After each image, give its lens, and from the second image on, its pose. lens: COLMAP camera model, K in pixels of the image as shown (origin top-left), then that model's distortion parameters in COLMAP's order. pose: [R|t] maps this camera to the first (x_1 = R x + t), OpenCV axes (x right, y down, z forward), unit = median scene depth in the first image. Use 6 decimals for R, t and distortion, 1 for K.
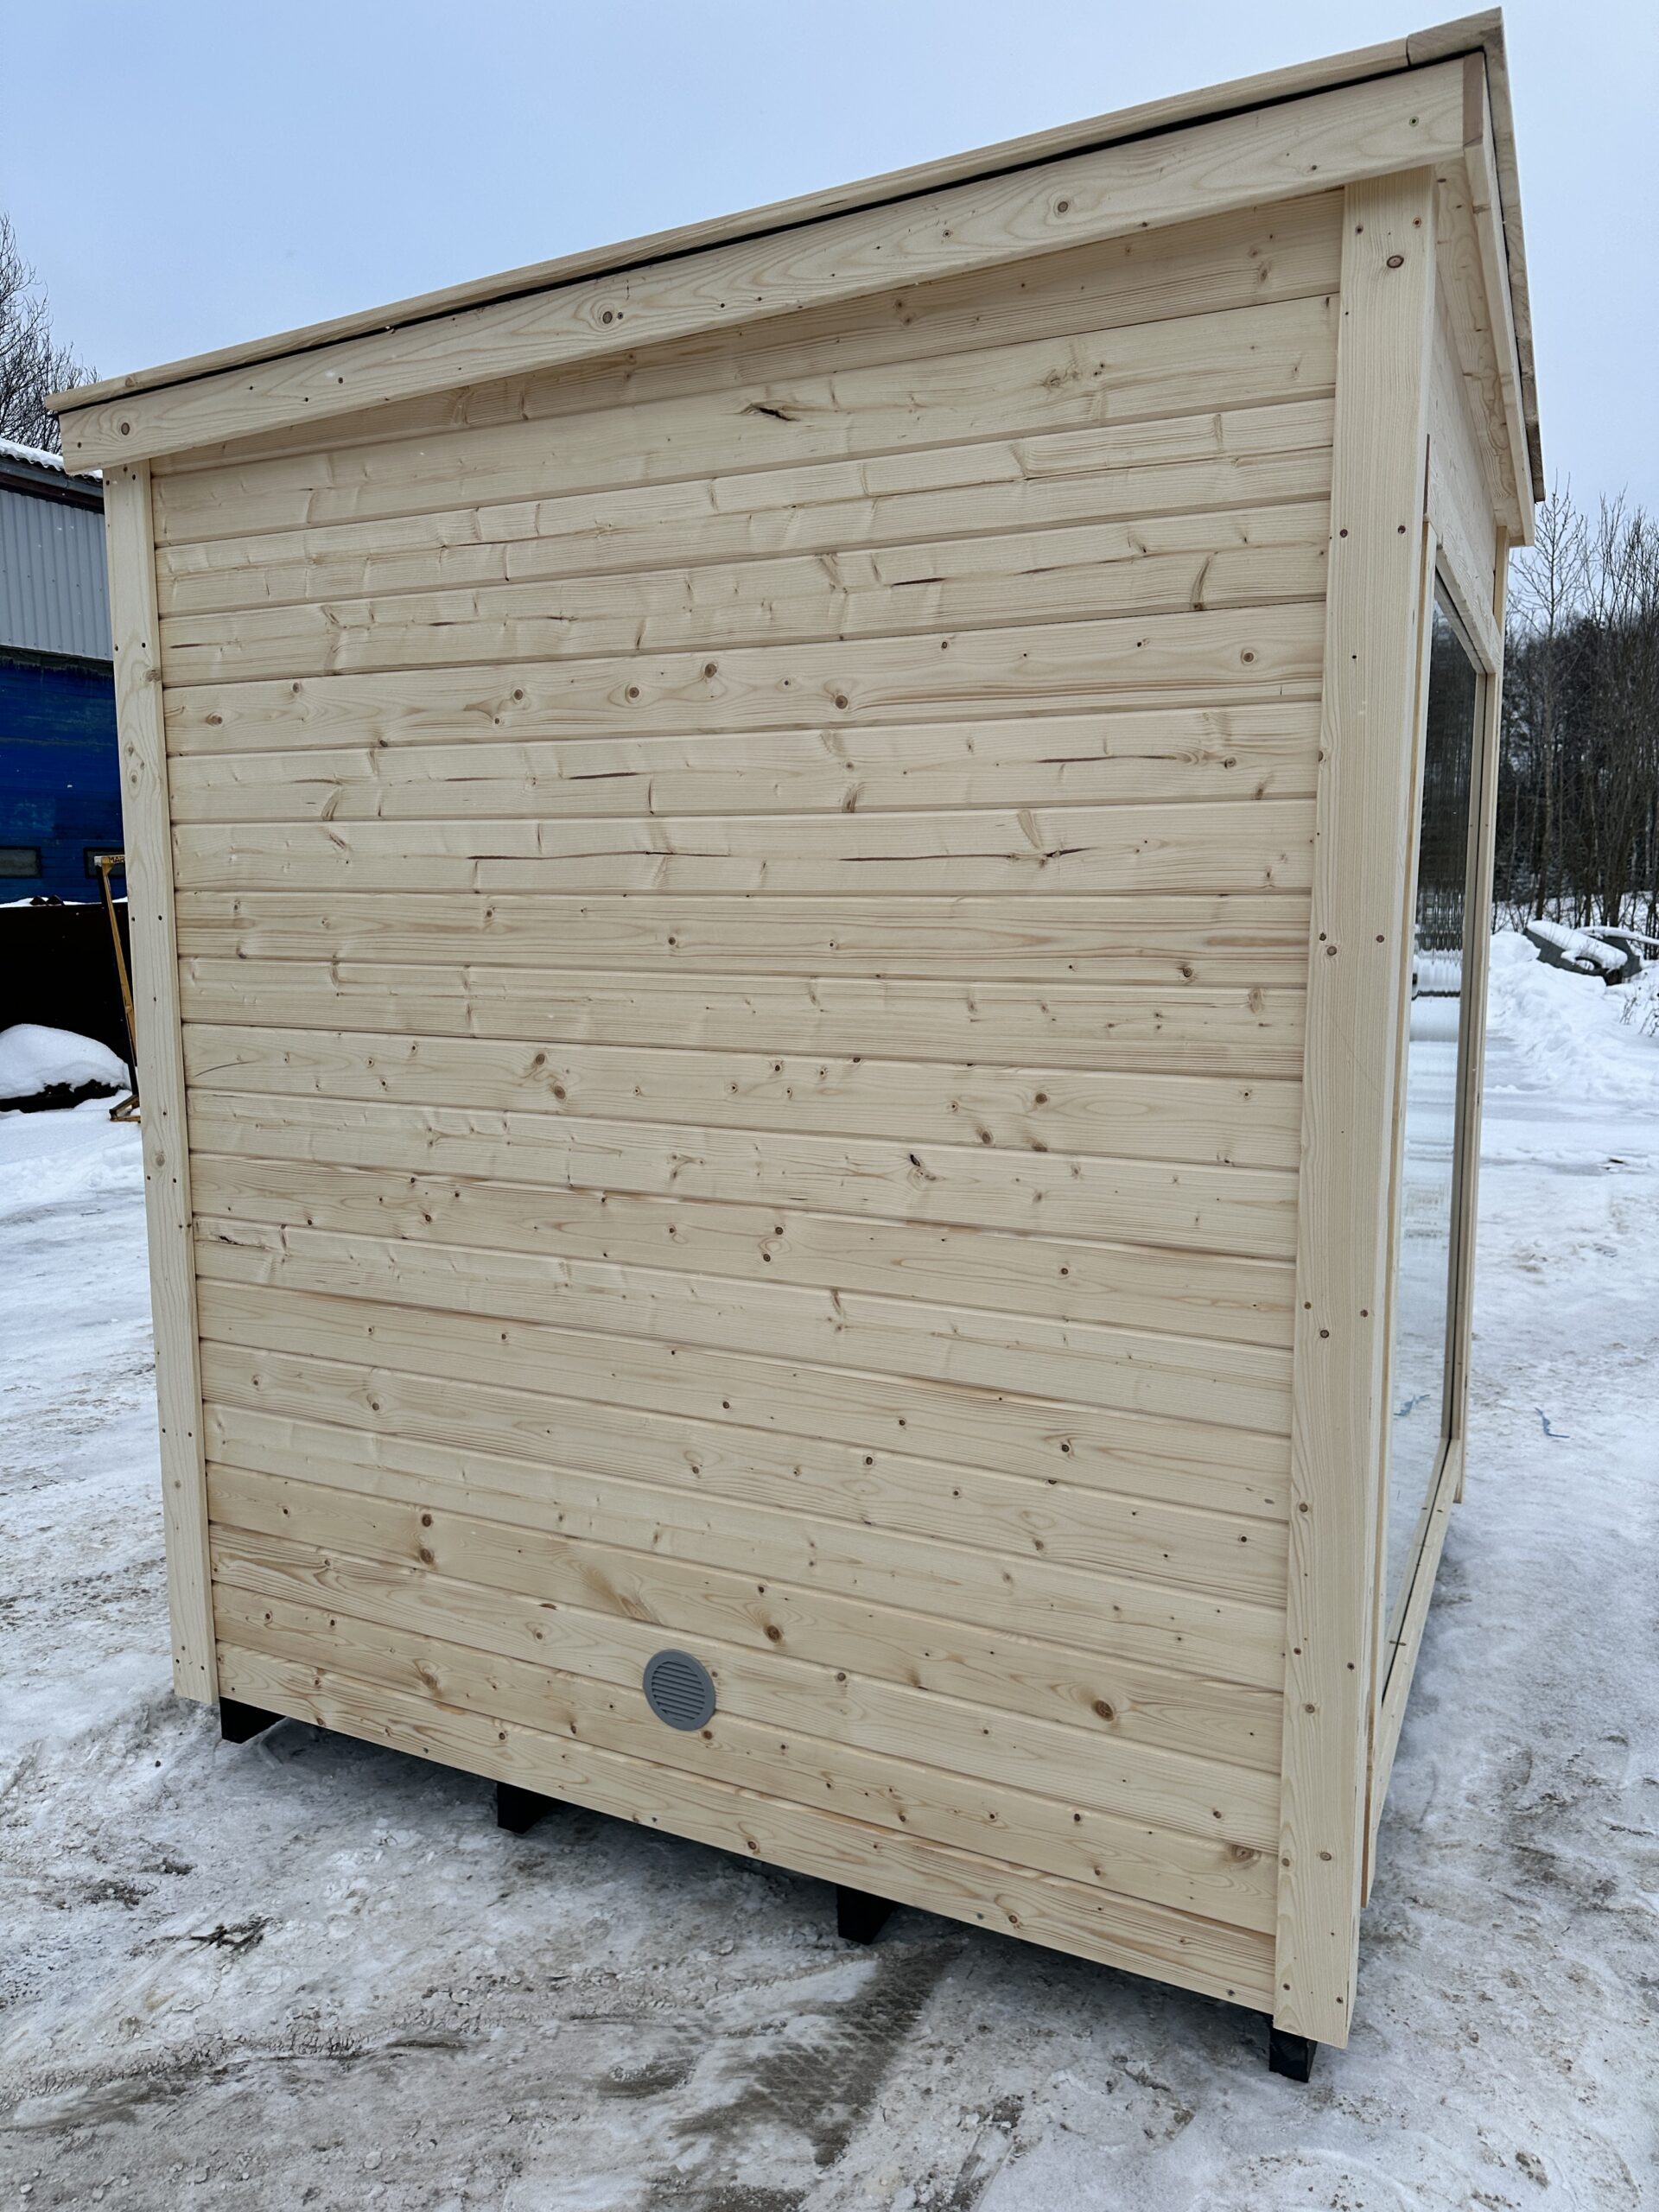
lens RADIAL K [[1544.8, 0, 838.6], [0, 1544.8, 1101.8], [0, 0, 1]] dist [0.055121, -0.064509]
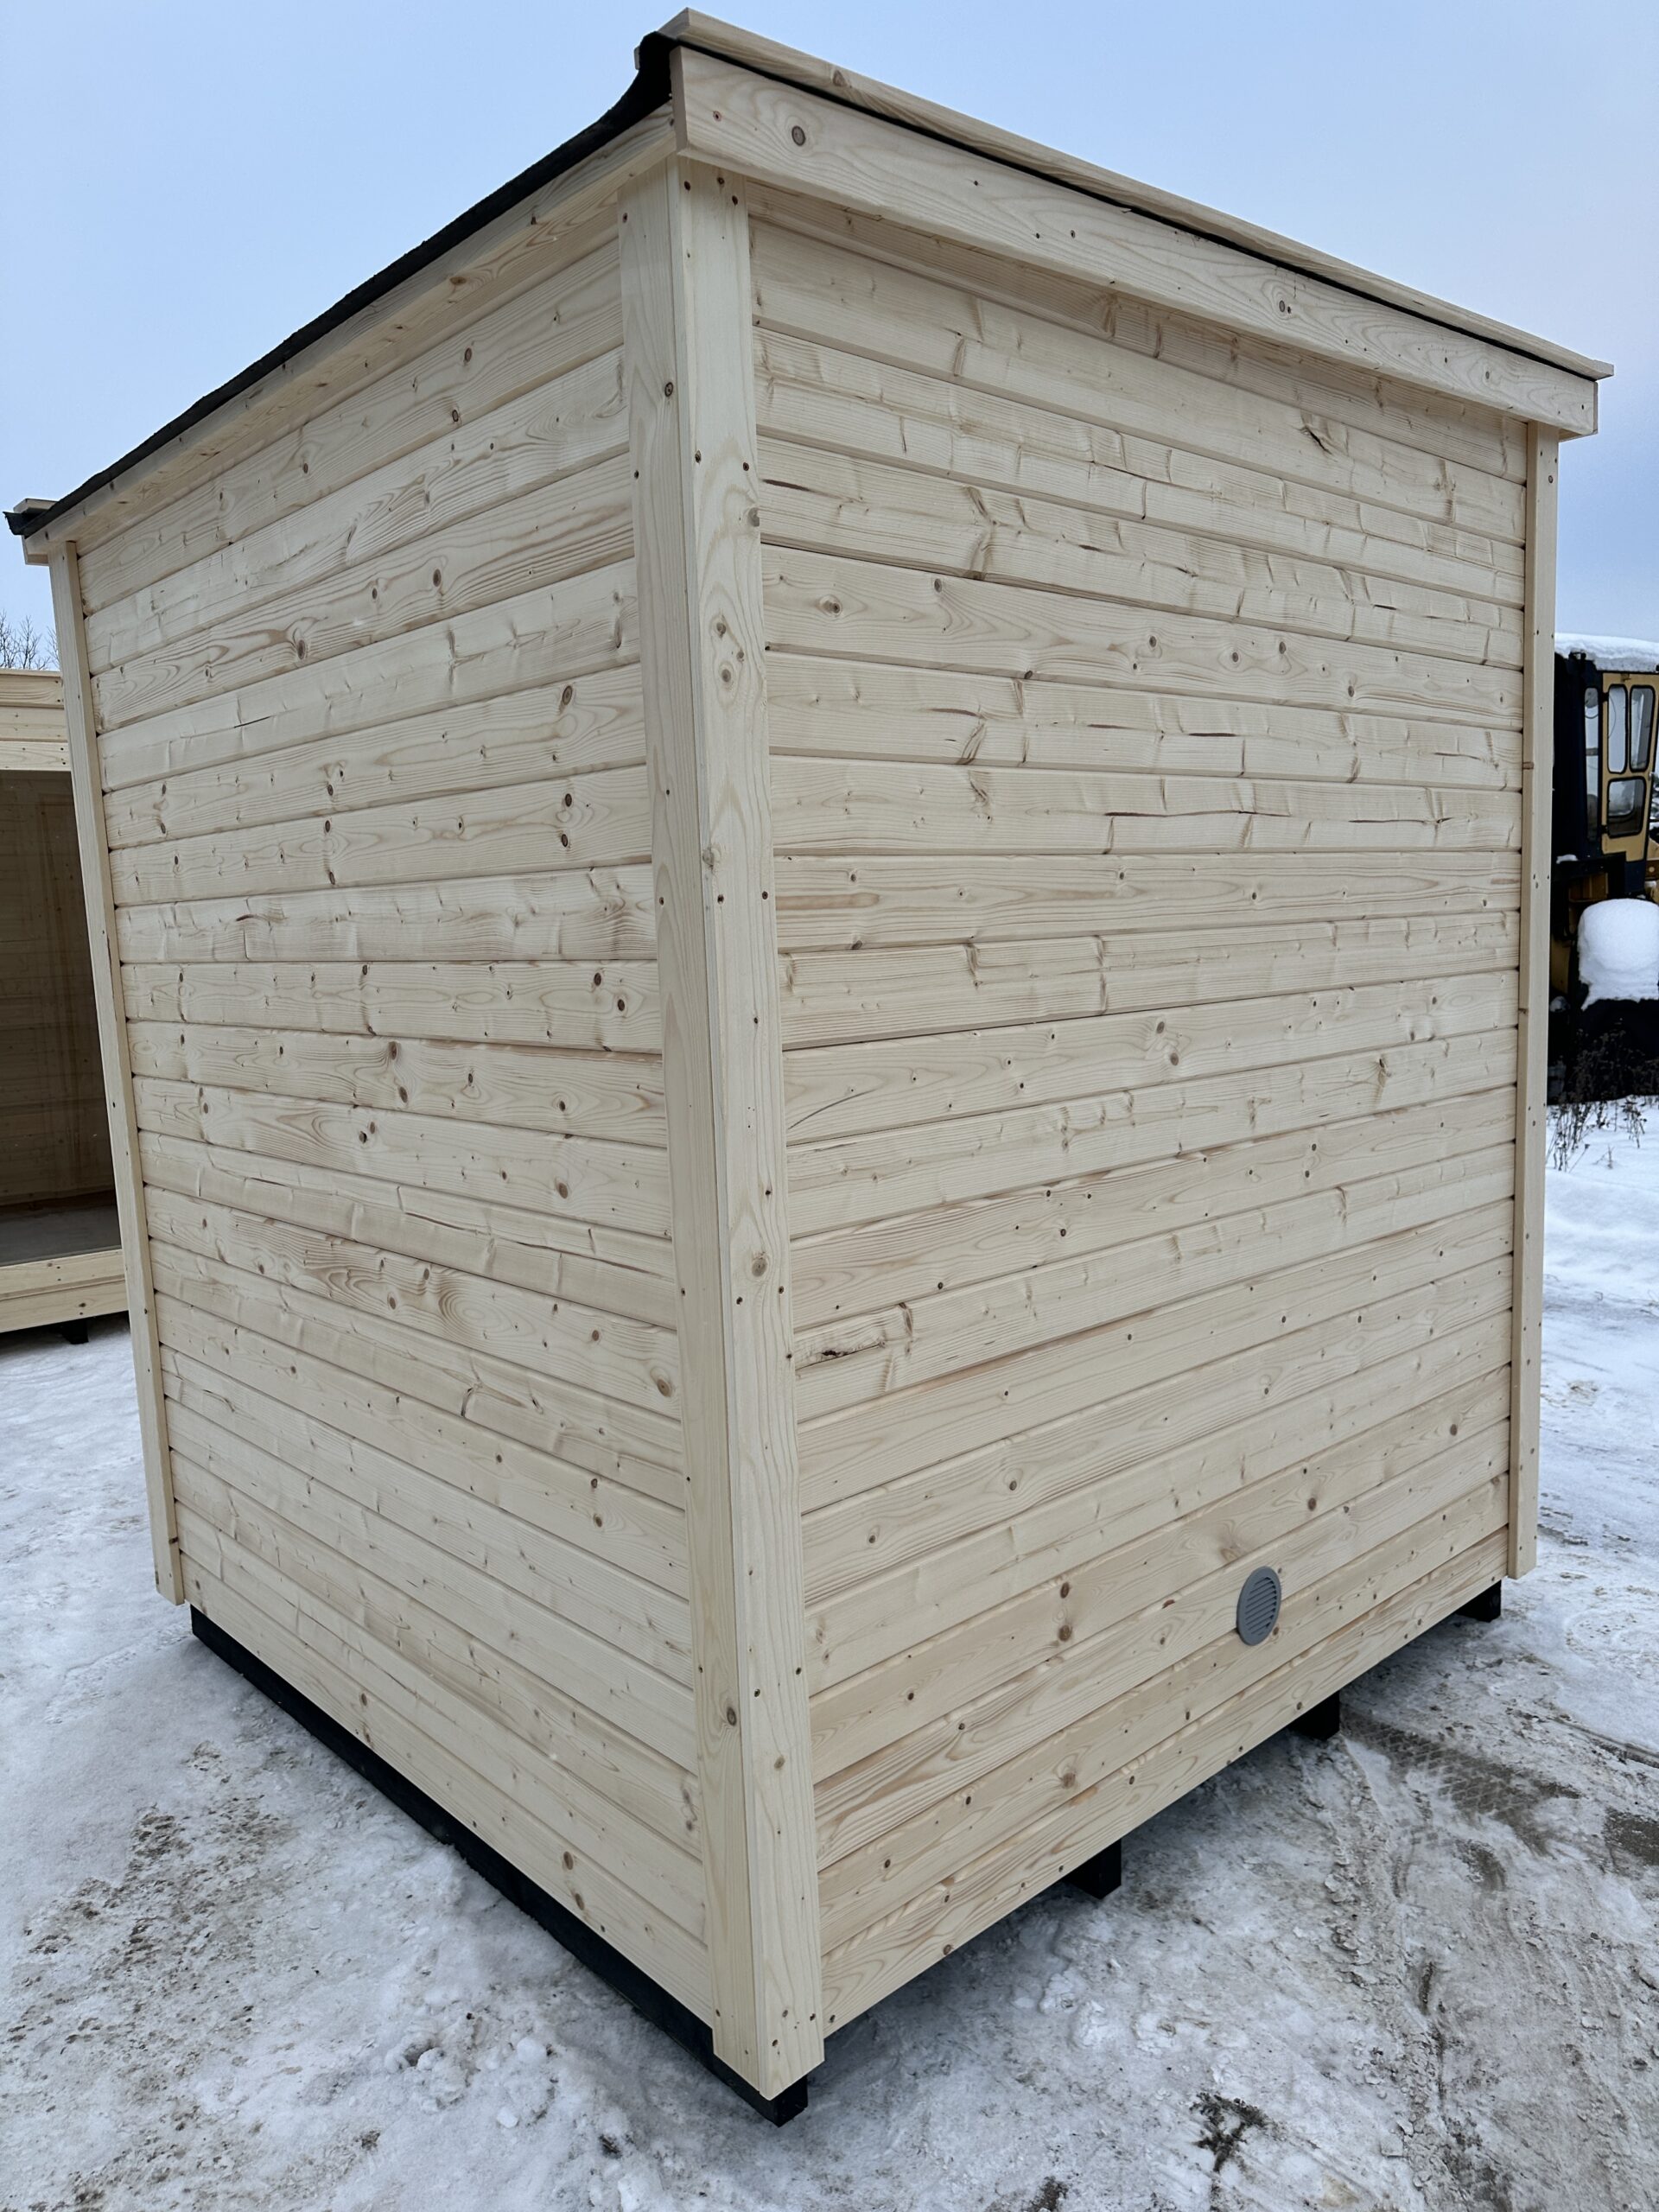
lens RADIAL K [[1544.8, 0, 835.0], [0, 1544.8, 1122.2], [0, 0, 1]] dist [0.055121, -0.064509]
pose [[0.377312, -0.134806, 0.916222, -1.218040], [0.164553, 0.983364, 0.076920, -0.081128], [-0.911349, 0.121744, 0.393218, 0.859780]]
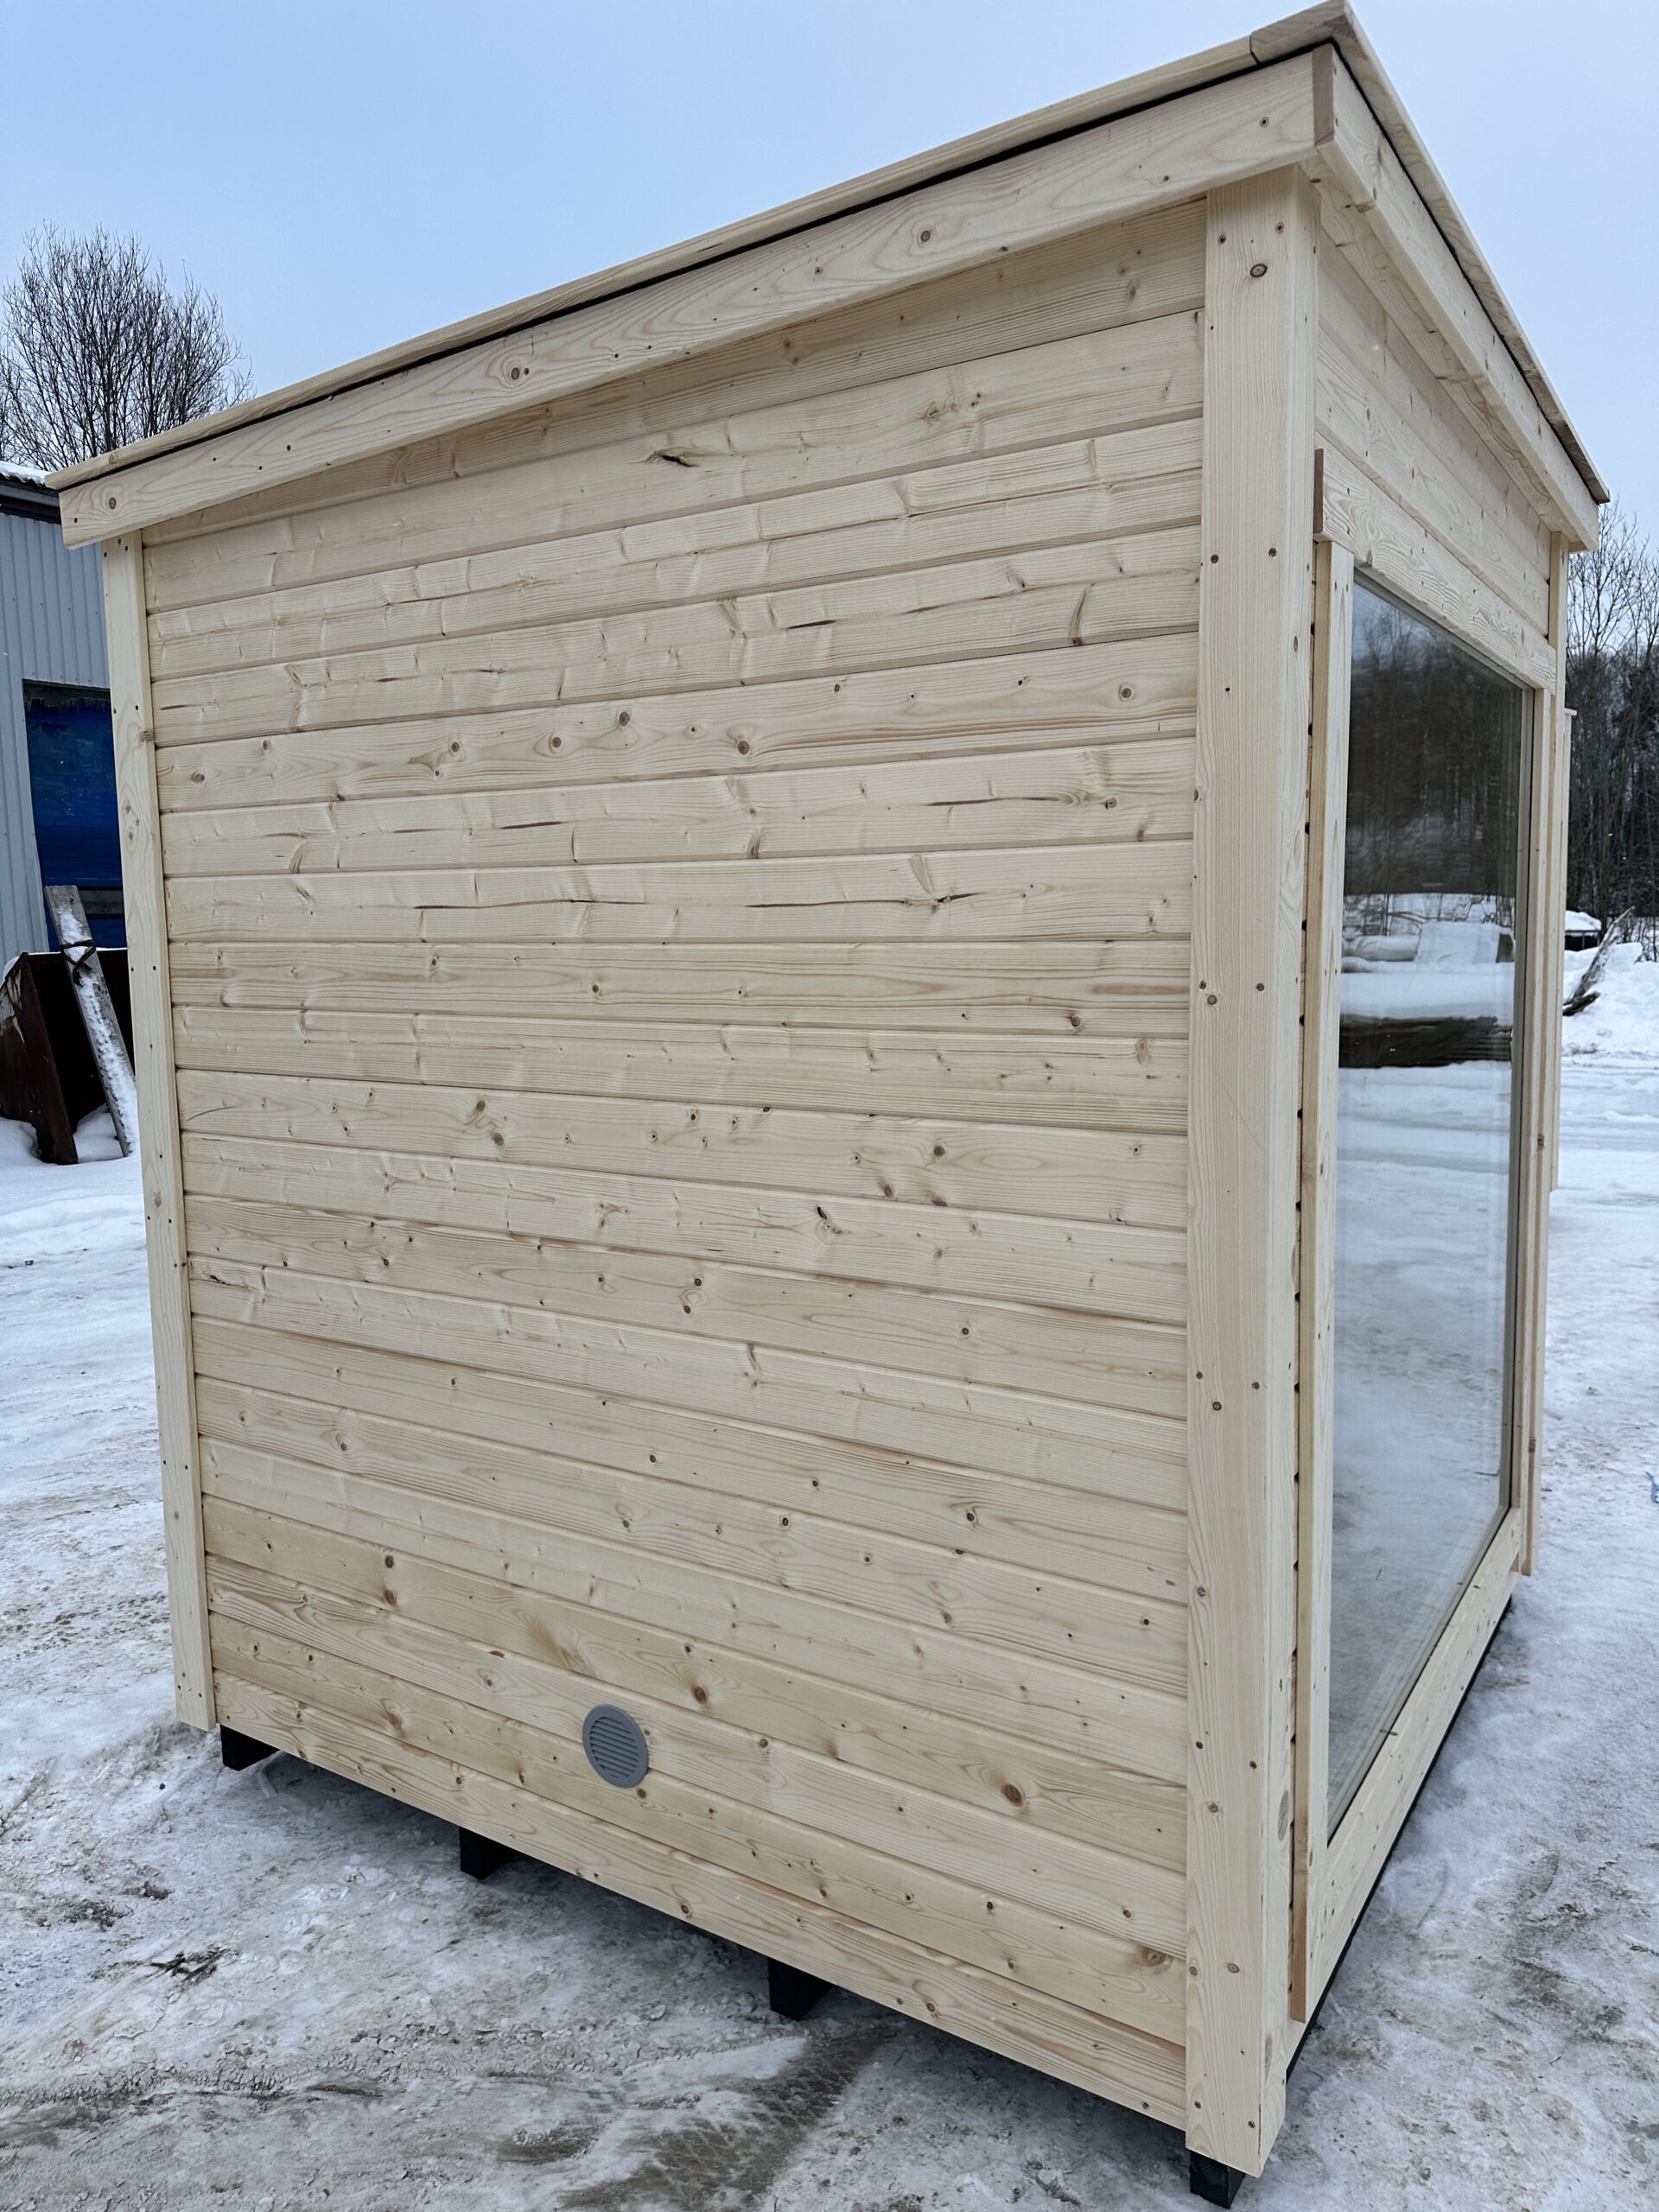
lens RADIAL K [[1544.8, 0, 826.9], [0, 1544.8, 1099.5], [0, 0, 1]] dist [0.055121, -0.064509]
pose [[0.992134, 0.000076, -0.125178, 0.164719], [-0.002243, 0.999850, -0.017173, -0.016154], [0.125158, 0.017319, 0.991986, 0.031764]]
